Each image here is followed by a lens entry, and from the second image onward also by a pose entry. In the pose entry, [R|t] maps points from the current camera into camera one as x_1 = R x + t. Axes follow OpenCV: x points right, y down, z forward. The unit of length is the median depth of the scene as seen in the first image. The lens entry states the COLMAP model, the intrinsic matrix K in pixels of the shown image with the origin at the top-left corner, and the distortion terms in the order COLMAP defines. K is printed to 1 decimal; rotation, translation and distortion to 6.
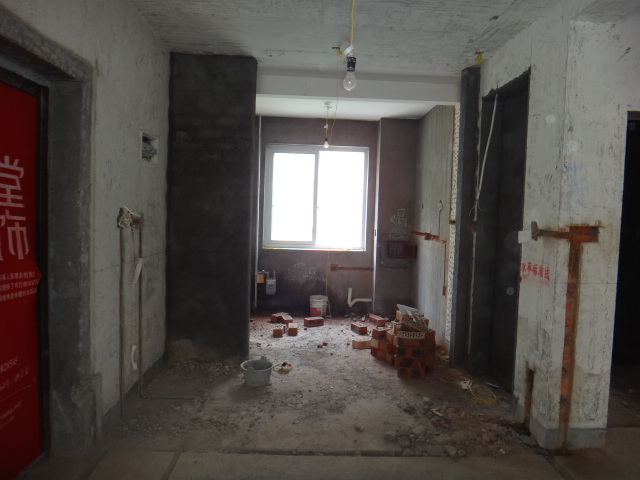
lens RADIAL K [[439.8, 0, 320.0], [0, 439.8, 240.0], [0, 0, 1]] dist [-0.029156, 0.002957]
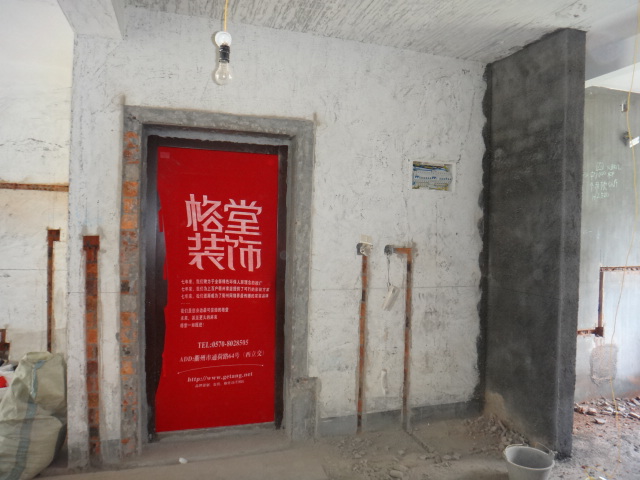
lens RADIAL K [[439.8, 0, 320.0], [0, 439.8, 240.0], [0, 0, 1]] dist [-0.029156, 0.002957]
pose [[0.289777, -0.006211, -0.957074, 0.746390], [-0.073090, 0.996915, -0.028599, -0.032824], [0.954299, 0.078240, 0.288429, 0.784036]]
